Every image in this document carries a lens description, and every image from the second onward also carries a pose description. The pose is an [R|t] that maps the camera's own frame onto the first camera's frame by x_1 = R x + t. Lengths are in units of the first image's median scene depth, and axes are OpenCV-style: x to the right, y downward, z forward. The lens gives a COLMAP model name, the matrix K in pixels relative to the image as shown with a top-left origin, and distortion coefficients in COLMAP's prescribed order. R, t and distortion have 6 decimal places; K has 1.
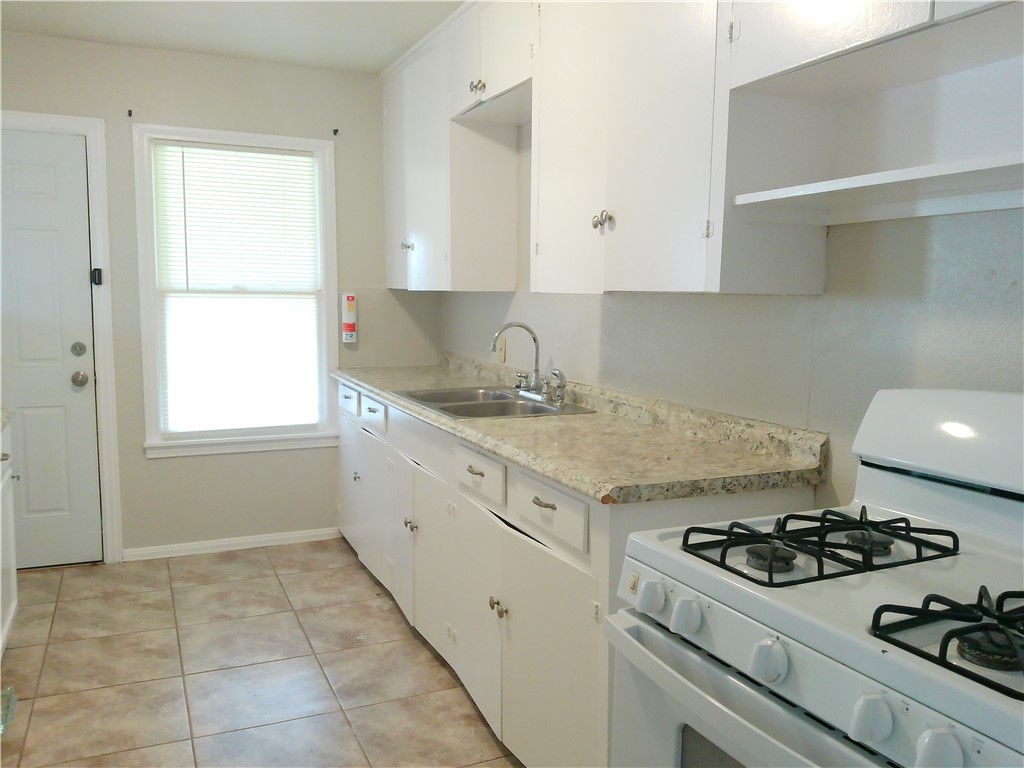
lens RADIAL K [[826.2, 0, 515.5], [0, 826.2, 391.8], [0, 0, 1]] dist [0.086886, -0.183764]
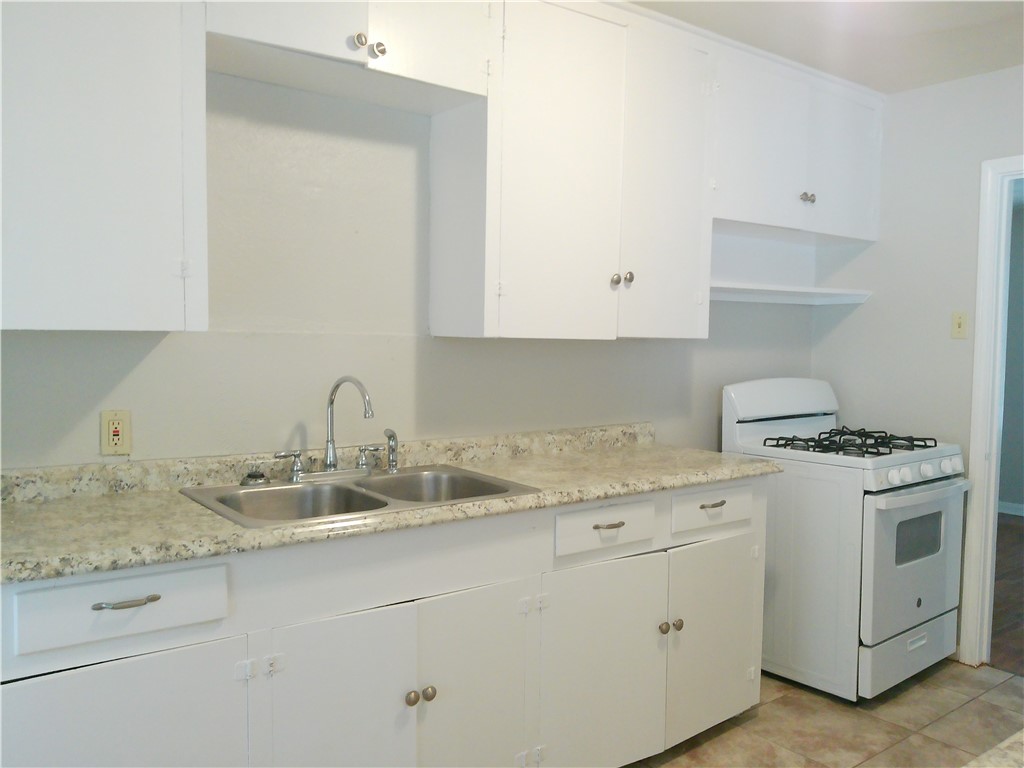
lens RADIAL K [[825.2, 0, 512.0], [0, 825.2, 384.0], [0, 0, 1]] dist [0.057999, -0.106113]
pose [[-0.215180, -0.069256, 0.974116, -0.632129], [0.102188, 0.990409, 0.092988, -0.110950], [-0.971213, 0.119552, -0.206039, 0.862387]]
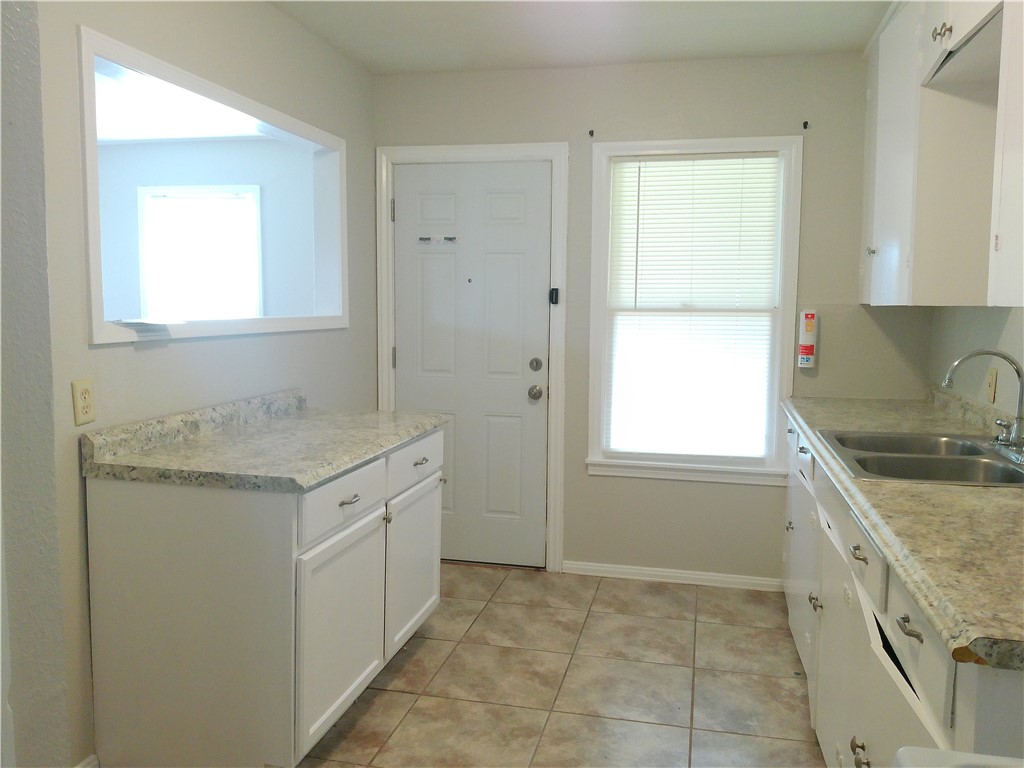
lens RADIAL K [[826.2, 0, 515.5], [0, 826.2, 391.8], [0, 0, 1]] dist [0.086886, -0.183764]
pose [[0.797734, 0.056656, -0.600341, 0.088735], [-0.071446, 0.997444, -0.000805, -0.013954], [0.598761, 0.043534, 0.799743, 0.150501]]
